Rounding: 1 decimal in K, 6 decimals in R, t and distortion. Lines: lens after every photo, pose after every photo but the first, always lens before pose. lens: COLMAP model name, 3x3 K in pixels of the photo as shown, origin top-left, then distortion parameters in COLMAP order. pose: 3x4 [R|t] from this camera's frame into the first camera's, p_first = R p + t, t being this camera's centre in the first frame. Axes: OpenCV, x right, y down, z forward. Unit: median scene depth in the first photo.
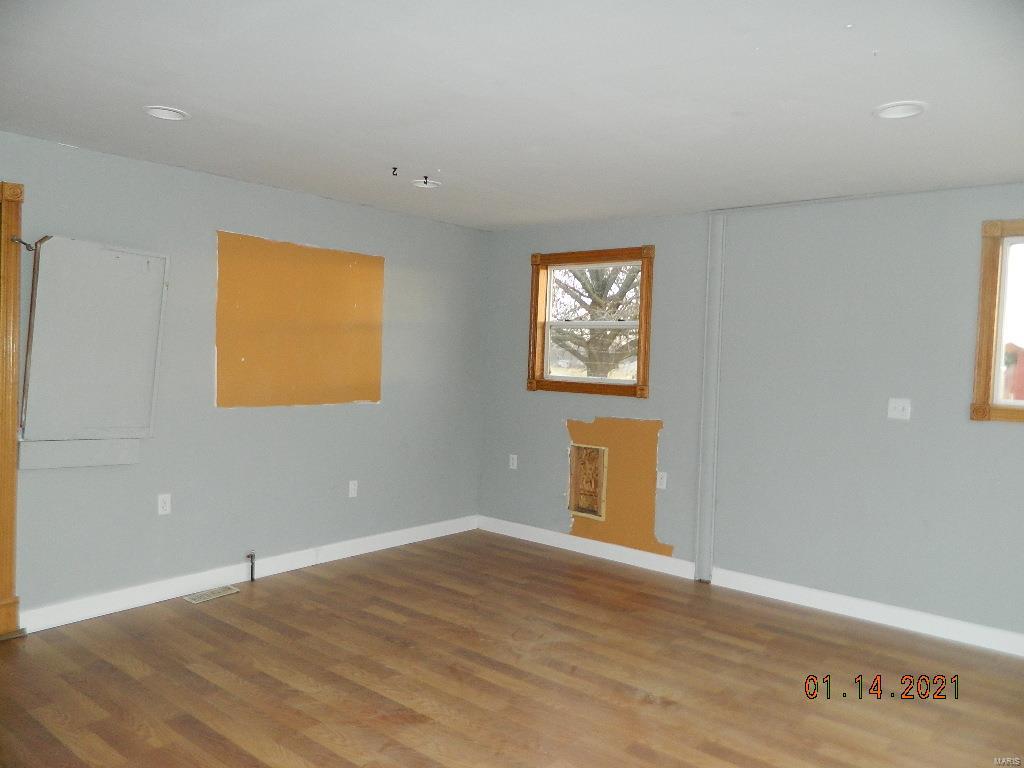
lens RADIAL K [[756.7, 0, 505.1], [0, 756.7, 385.8], [0, 0, 1]] dist [0.011040, -0.005753]
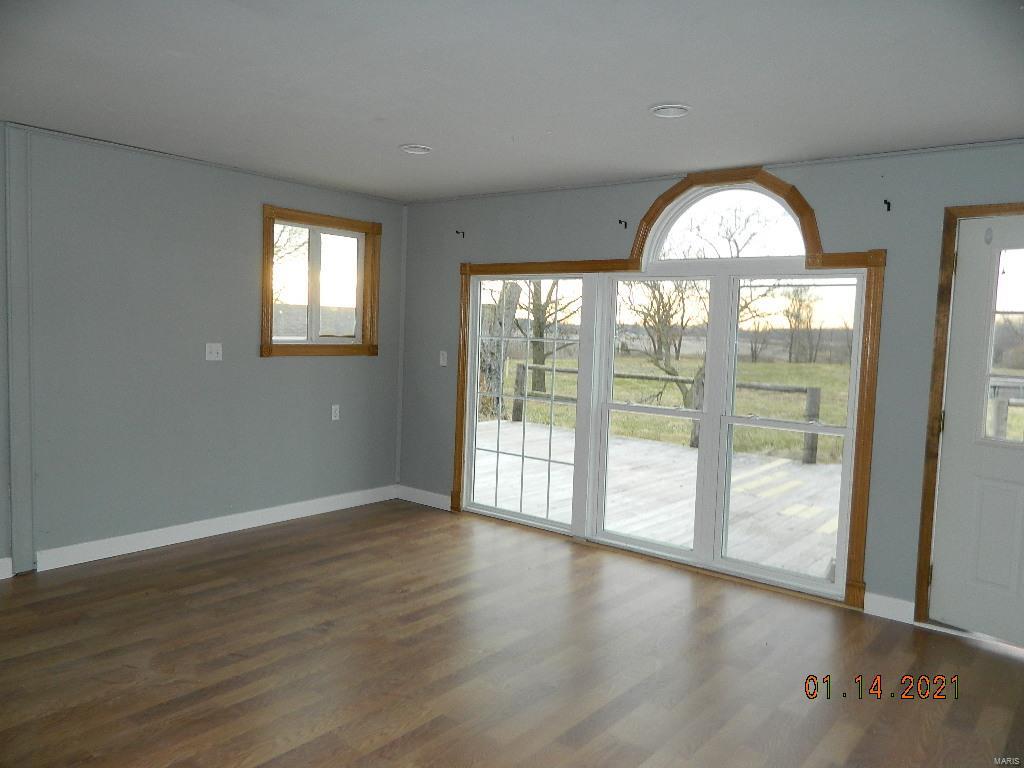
lens RADIAL K [[756.7, 0, 509.4], [0, 756.7, 383.5], [0, 0, 1]] dist [0.011040, -0.005753]
pose [[-0.006158, -0.107693, 0.994165, -0.737691], [0.009157, 0.994136, 0.107746, -0.048838], [-0.999939, 0.009768, -0.005135, 0.617702]]
